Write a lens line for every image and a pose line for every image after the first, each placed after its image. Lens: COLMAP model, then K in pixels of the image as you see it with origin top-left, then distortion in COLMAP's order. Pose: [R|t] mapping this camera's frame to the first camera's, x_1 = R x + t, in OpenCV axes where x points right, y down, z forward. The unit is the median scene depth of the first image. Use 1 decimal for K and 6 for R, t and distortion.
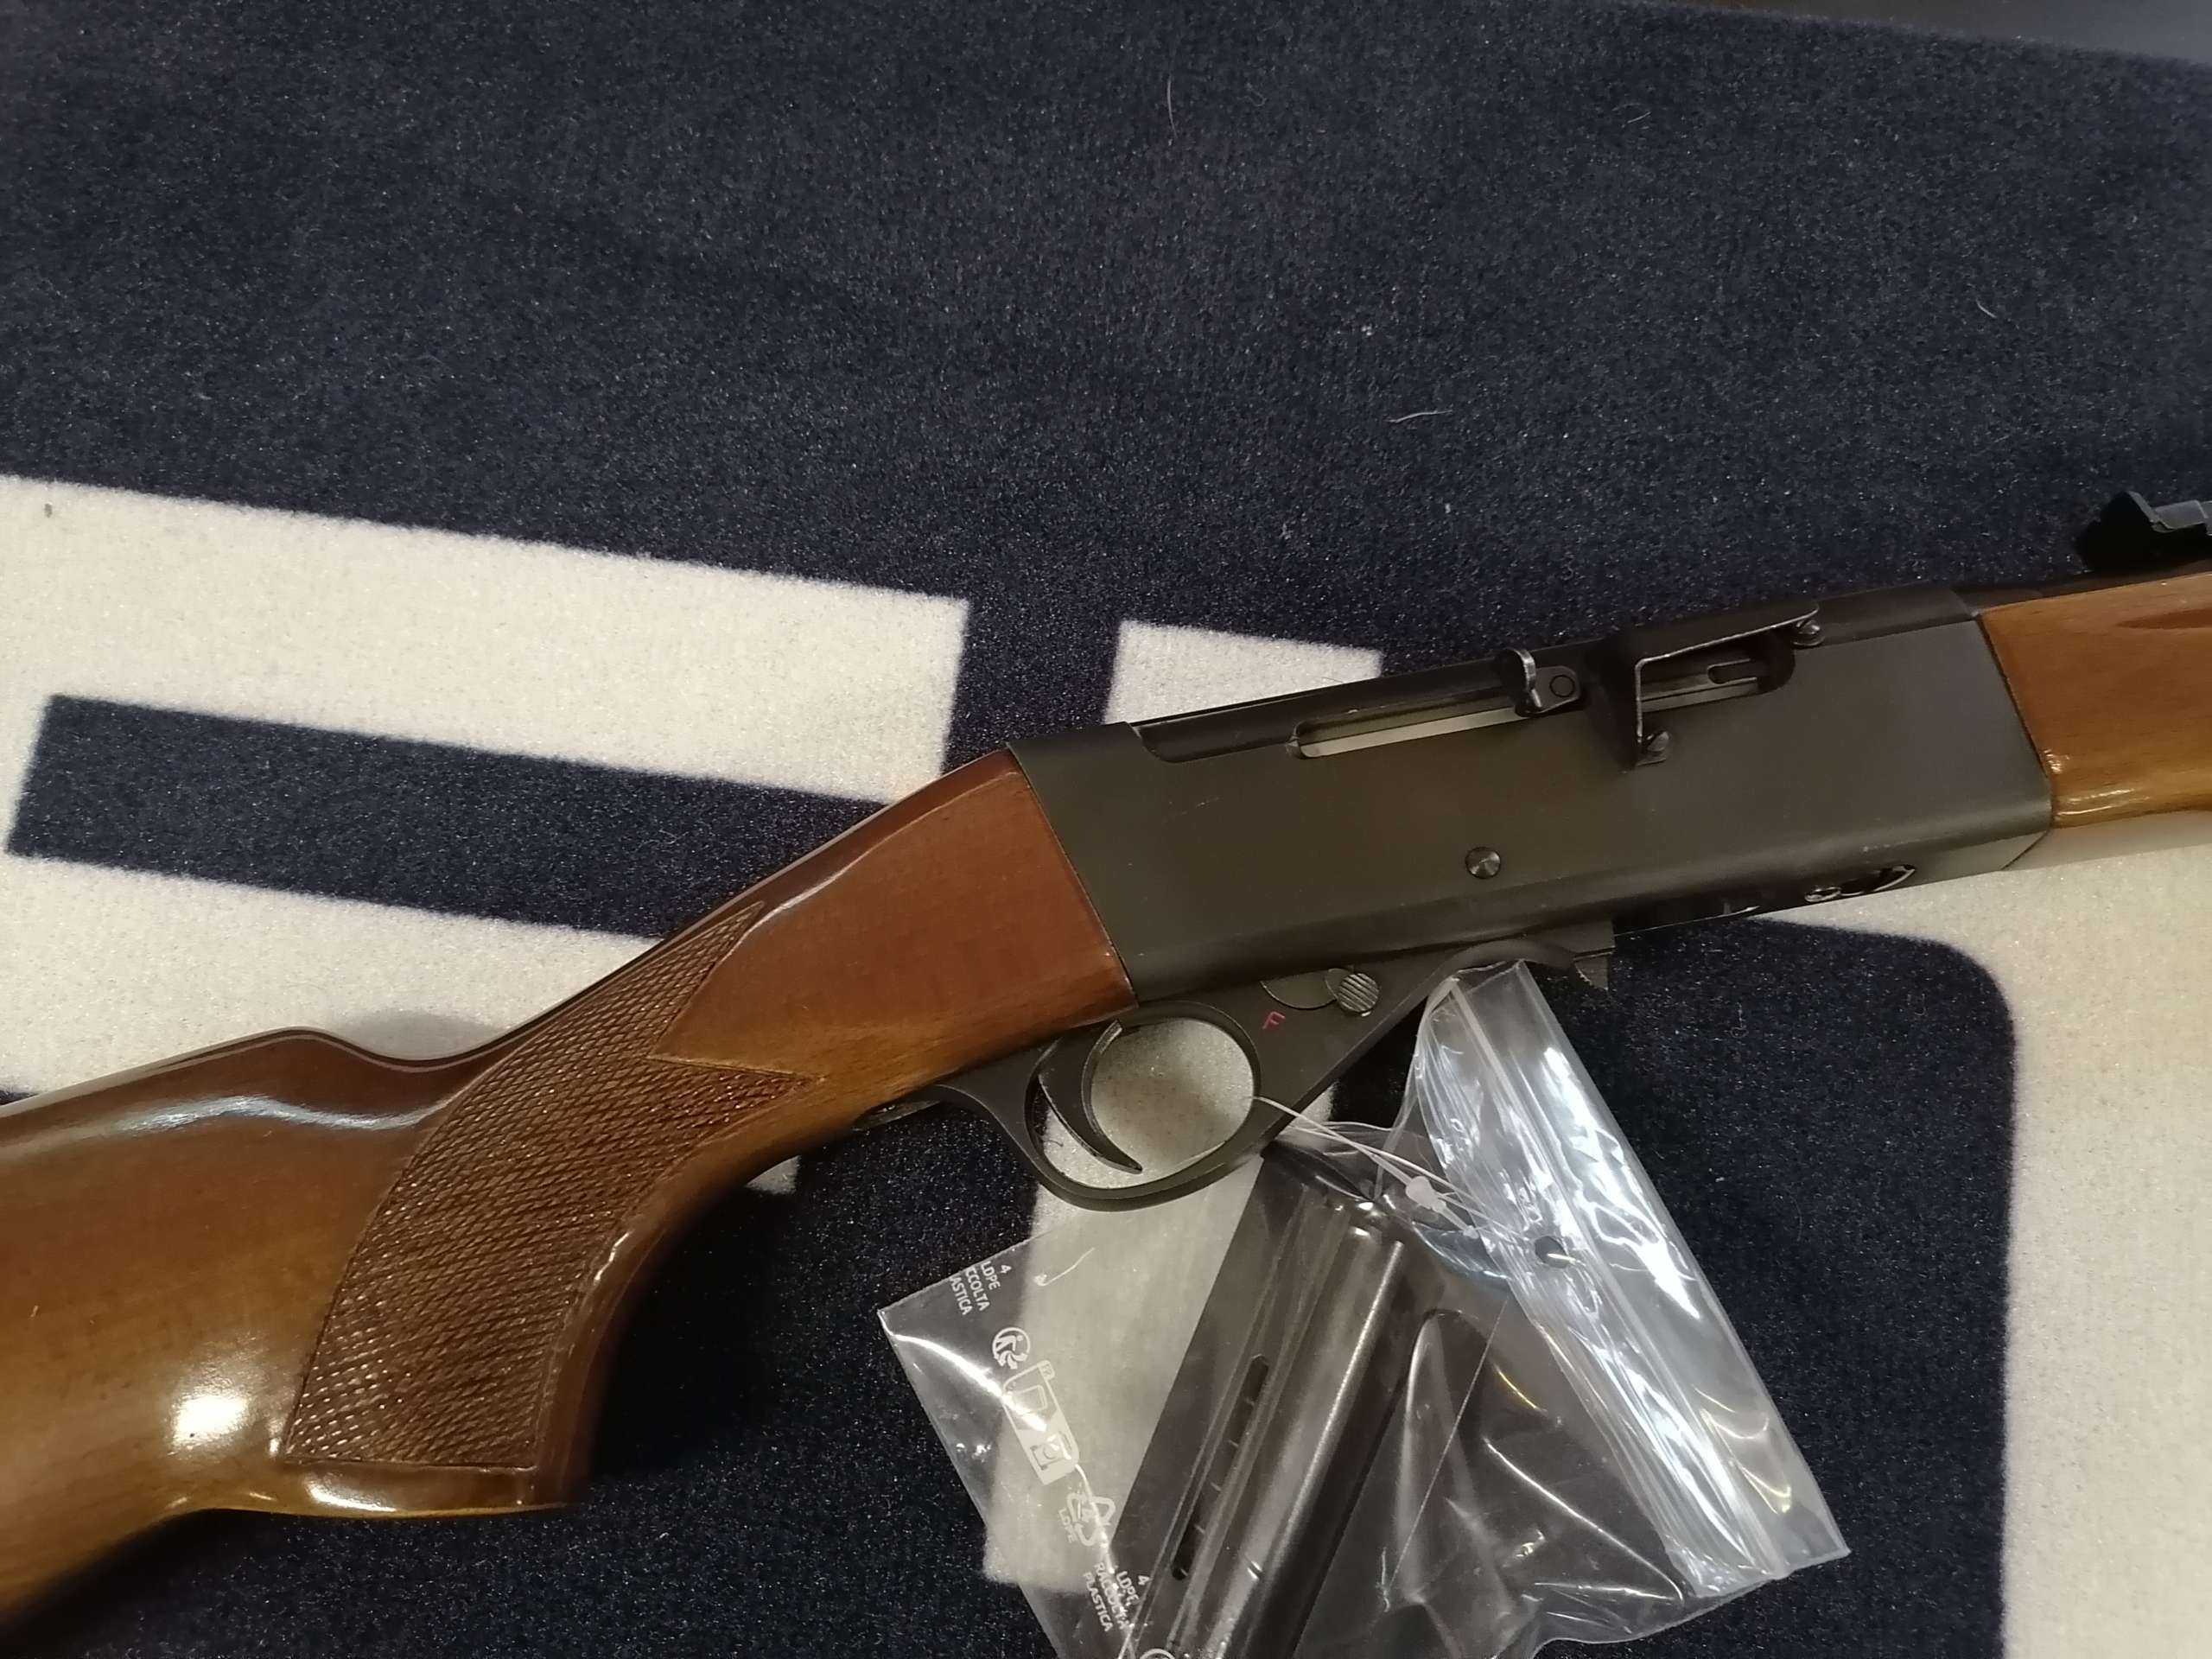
lens RADIAL K [[1692.3, 0, 1106.0], [0, 1692.3, 829.5], [0, 0, 1]] dist [0.014526, -0.011345]
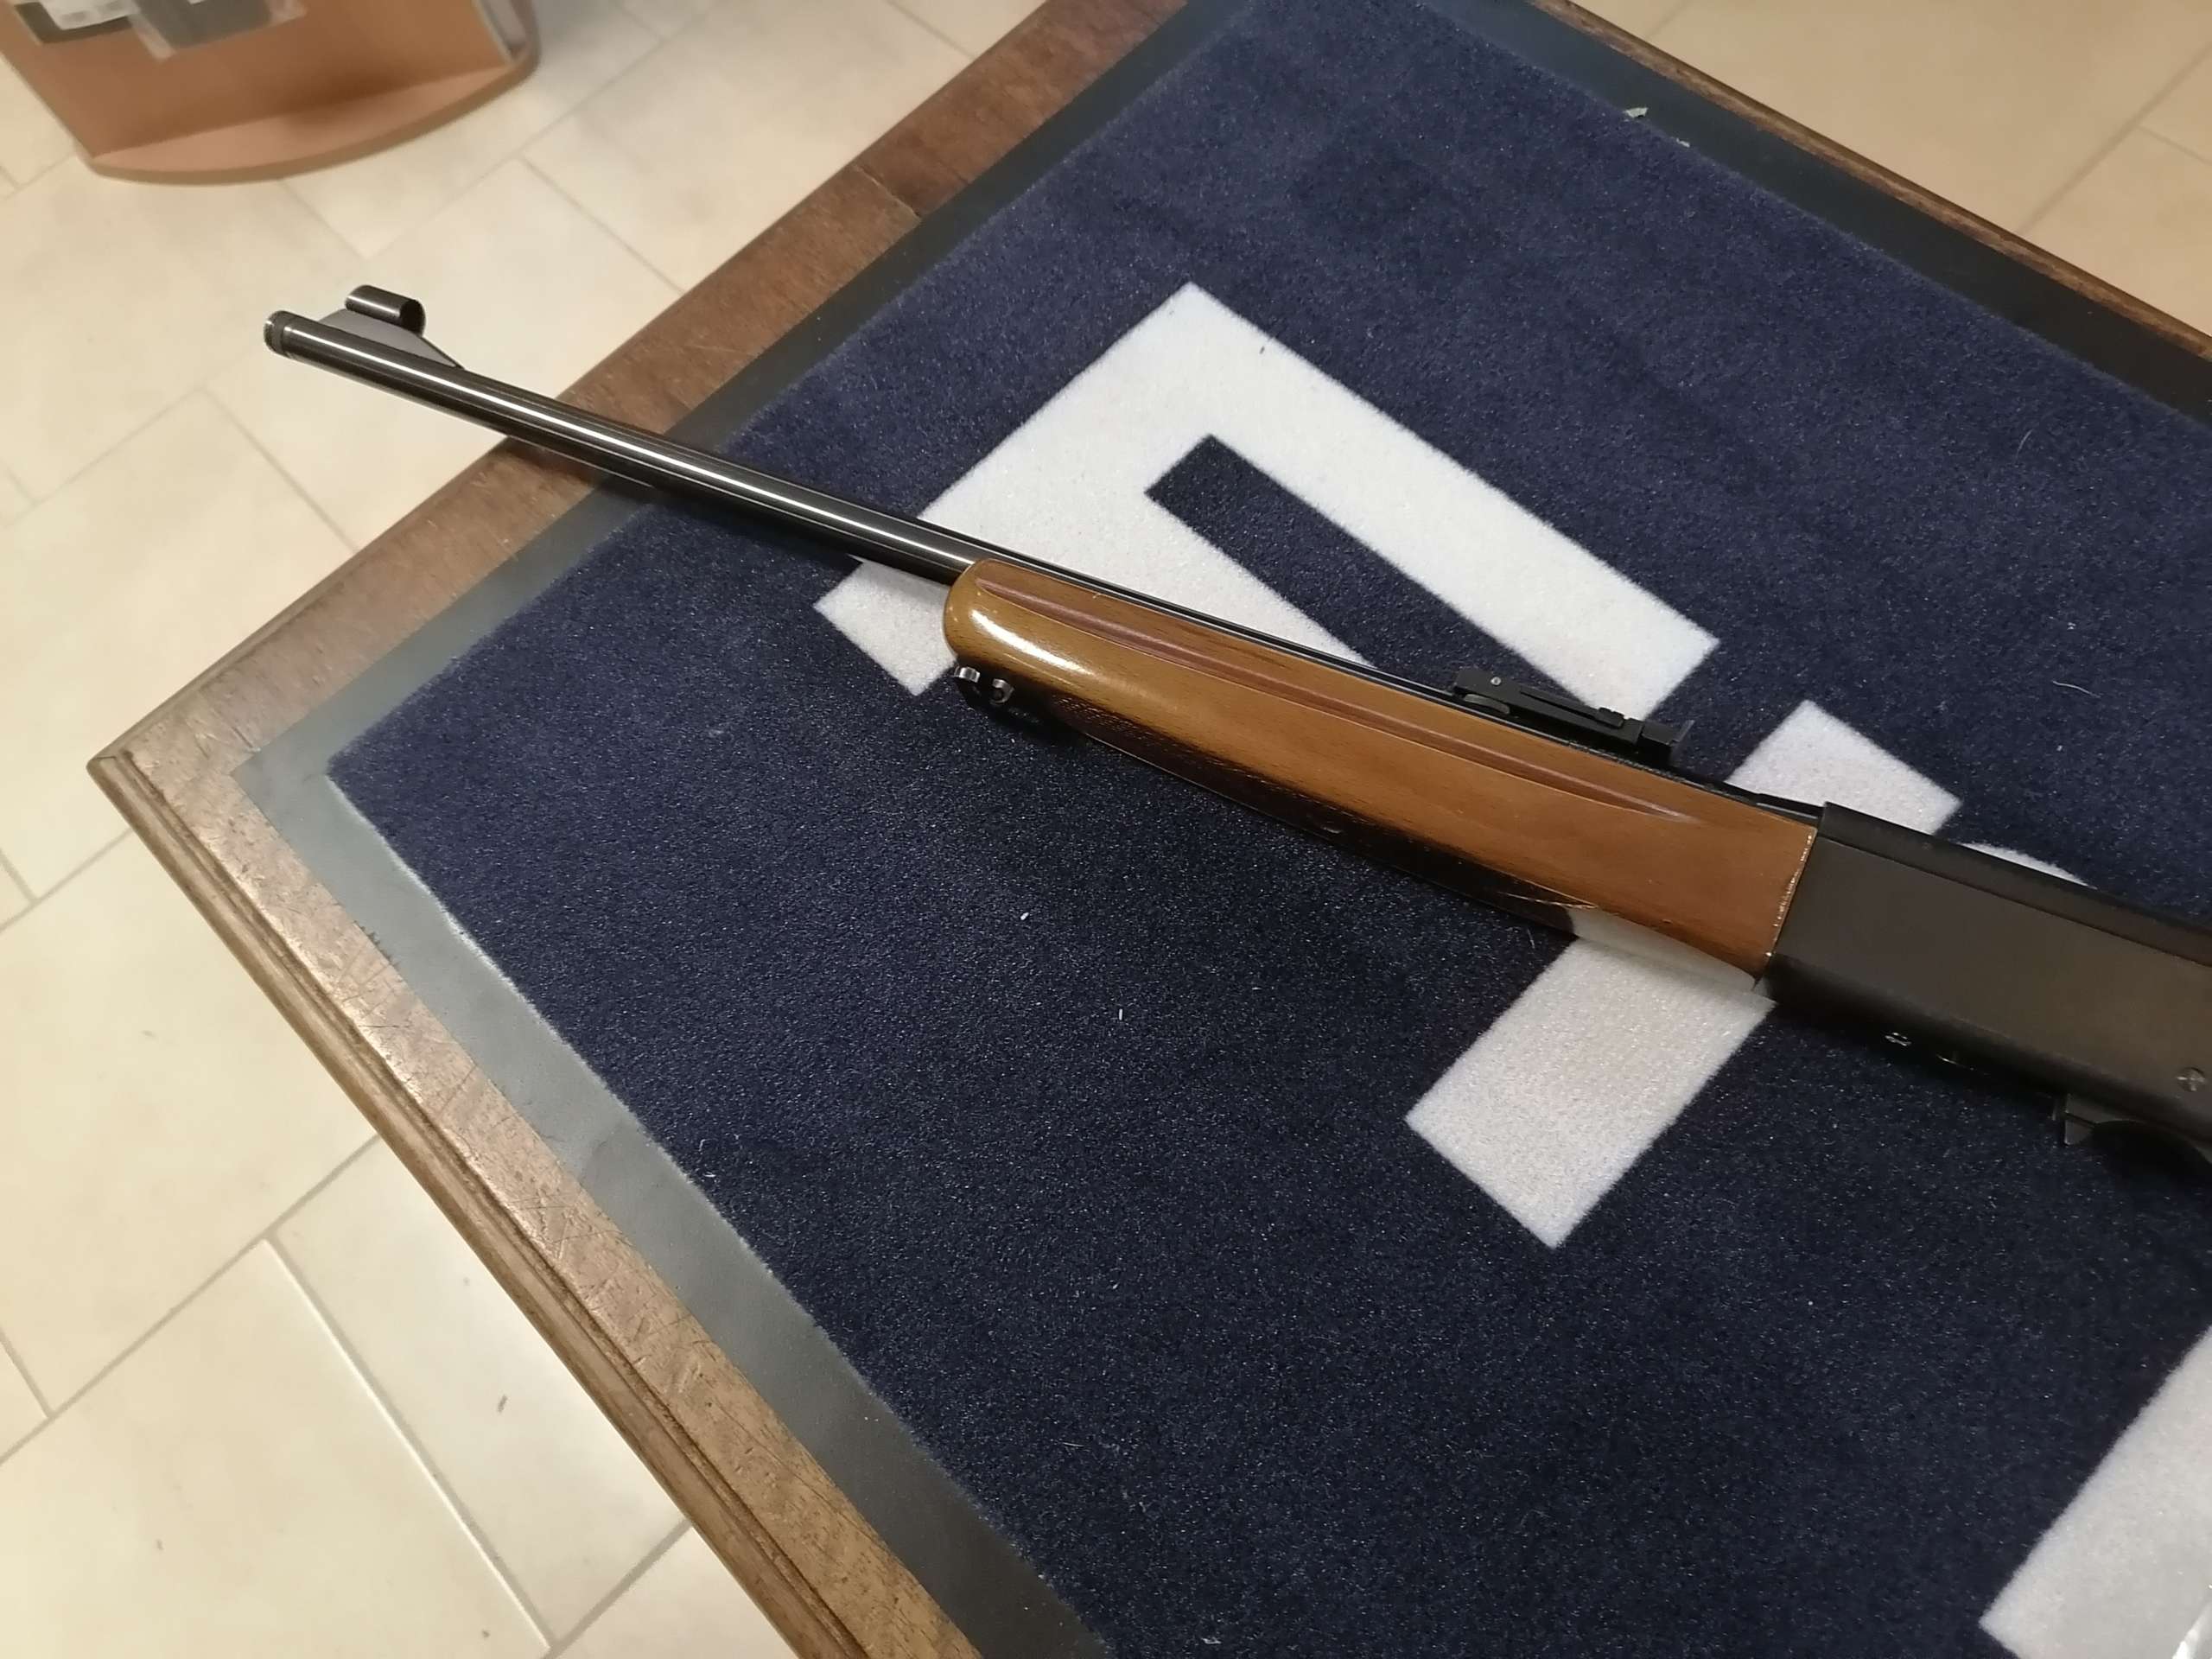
lens RADIAL K [[1705.2, 0, 1100.4], [0, 1705.2, 836.4], [0, 0, 1]] dist [0.019376, -0.007700]
pose [[0.785106, 0.511887, -0.348685, 0.110248], [-0.563050, 0.824421, -0.057484, 0.419458], [0.258038, 0.241458, 0.935476, -0.558517]]
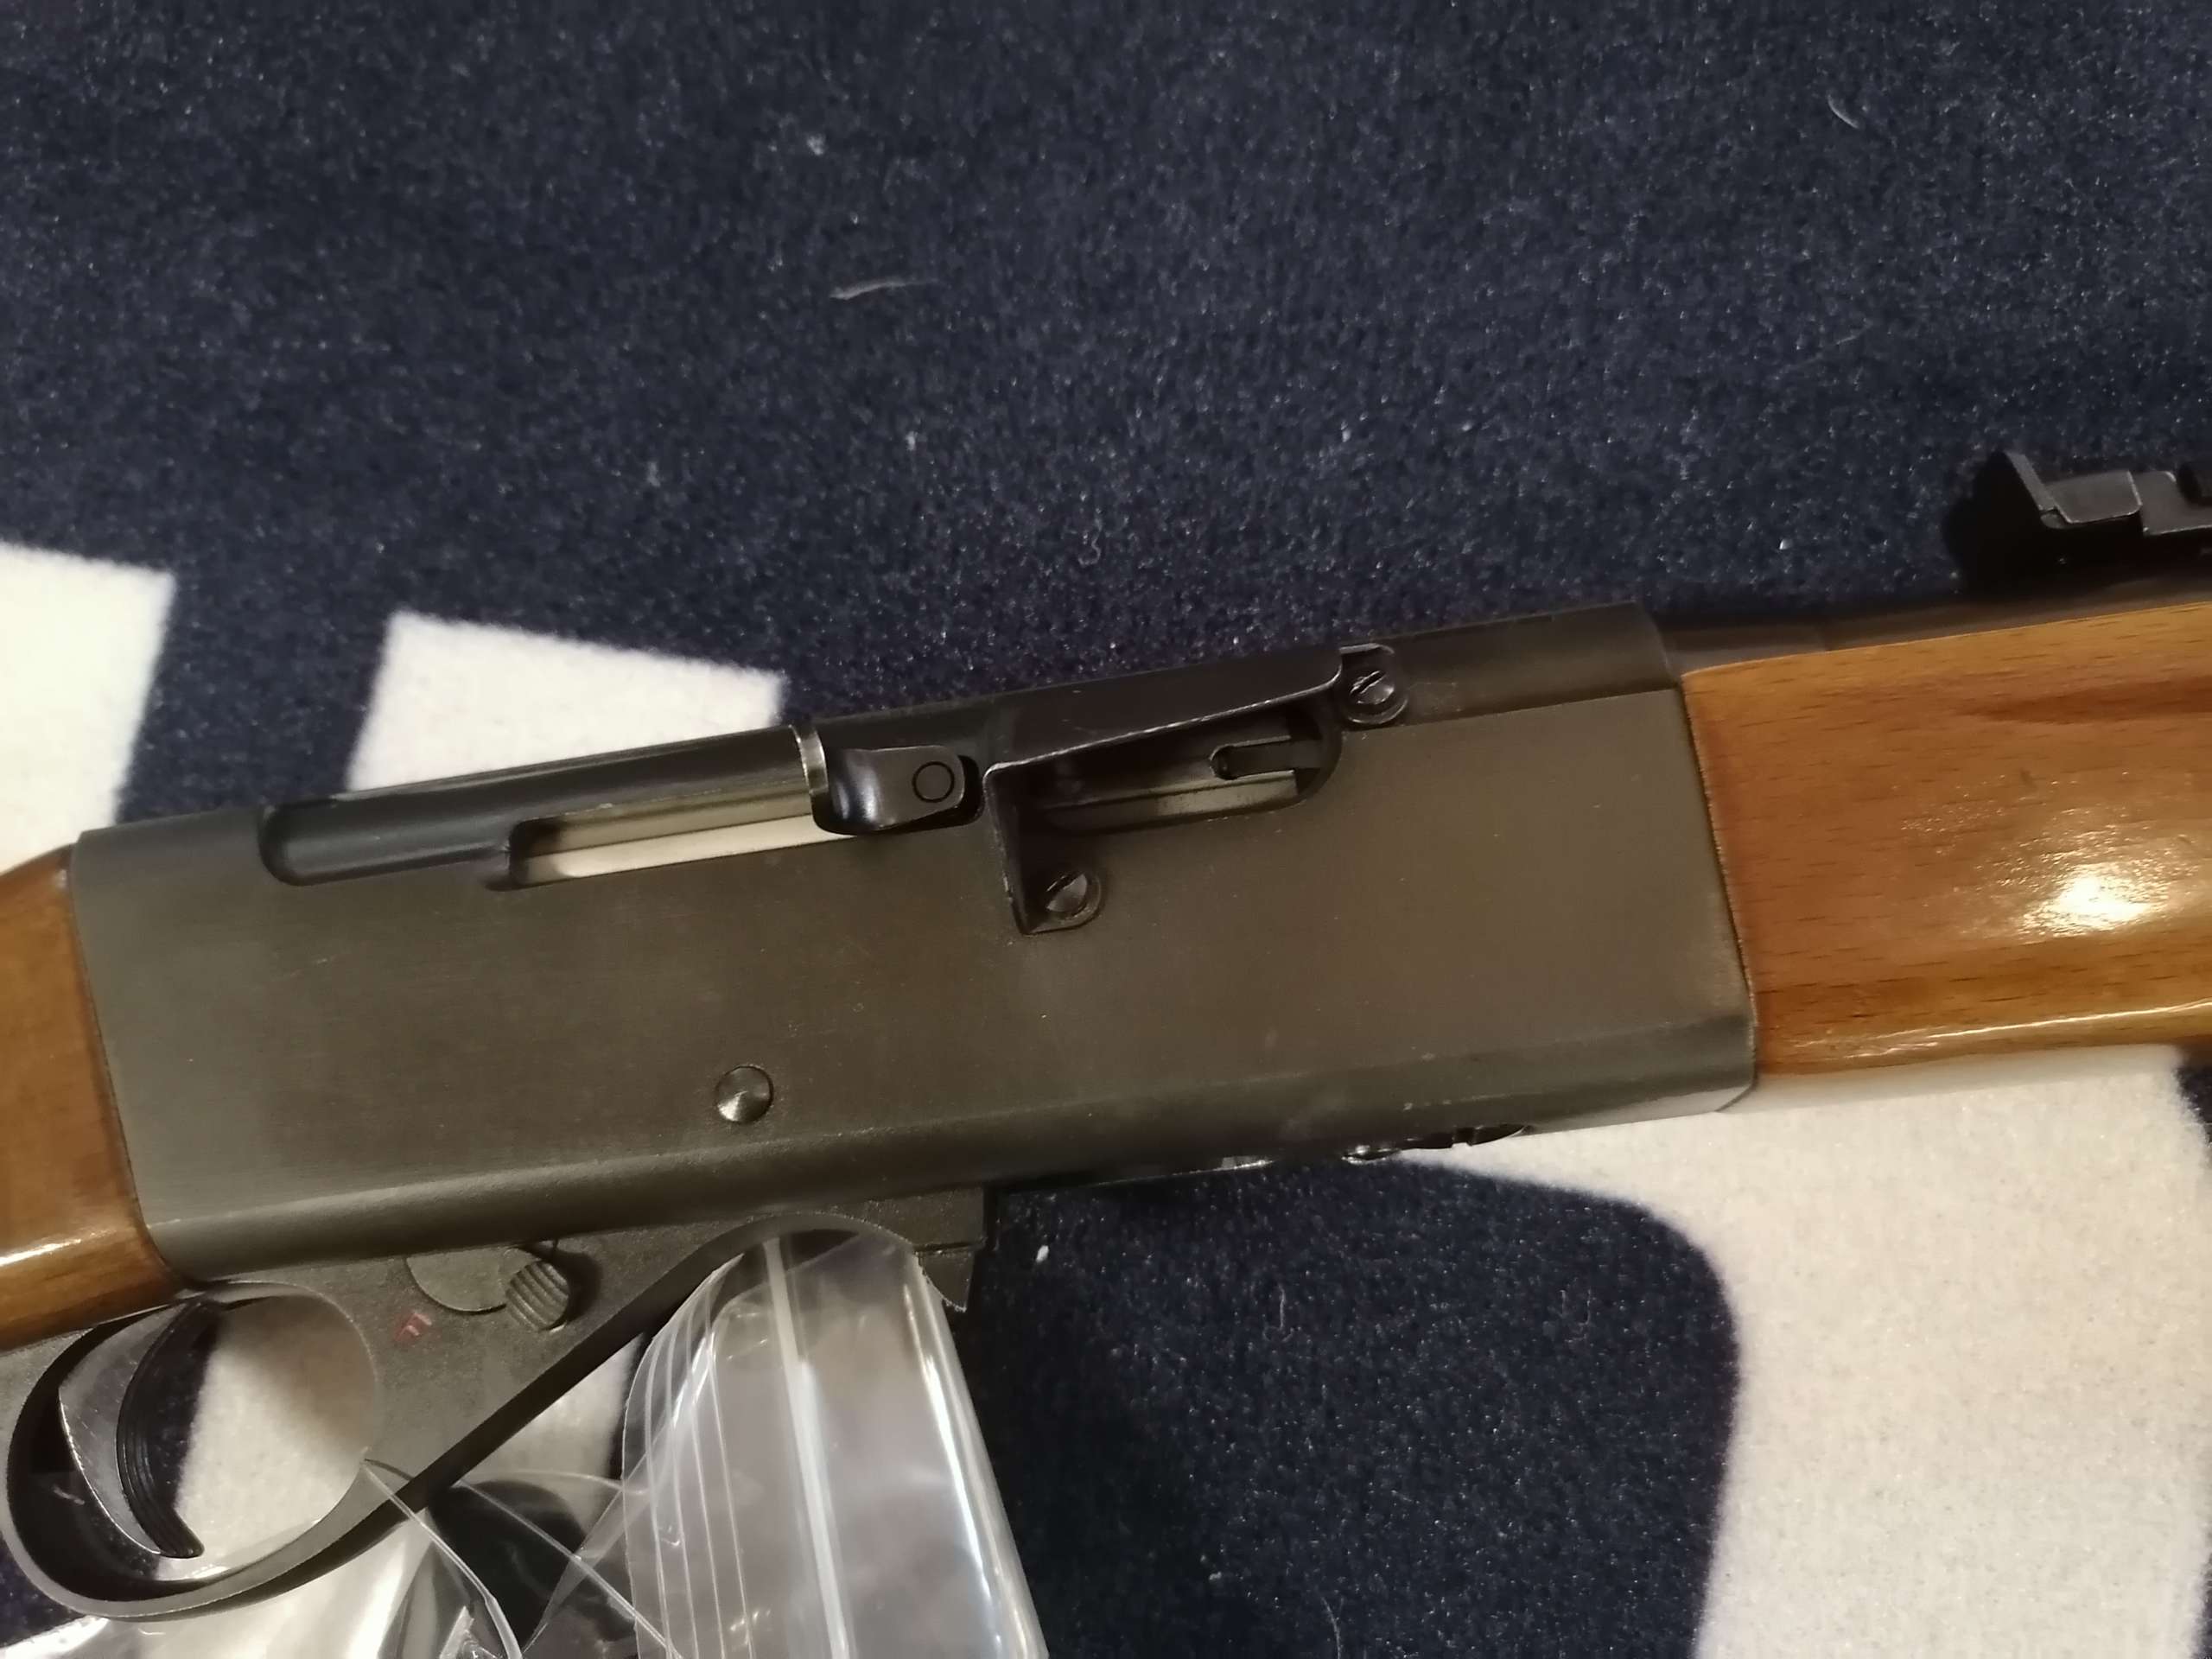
lens RADIAL K [[1757.2, 0, 1106.0], [0, 1757.2, 829.5], [0, 0, 1]] dist [-0.003799, -0.010395]
pose [[0.994552, 0.039682, -0.096398, 0.345270], [-0.029923, 0.994471, 0.100659, -0.117026], [0.099859, -0.097226, 0.990240, 0.362433]]
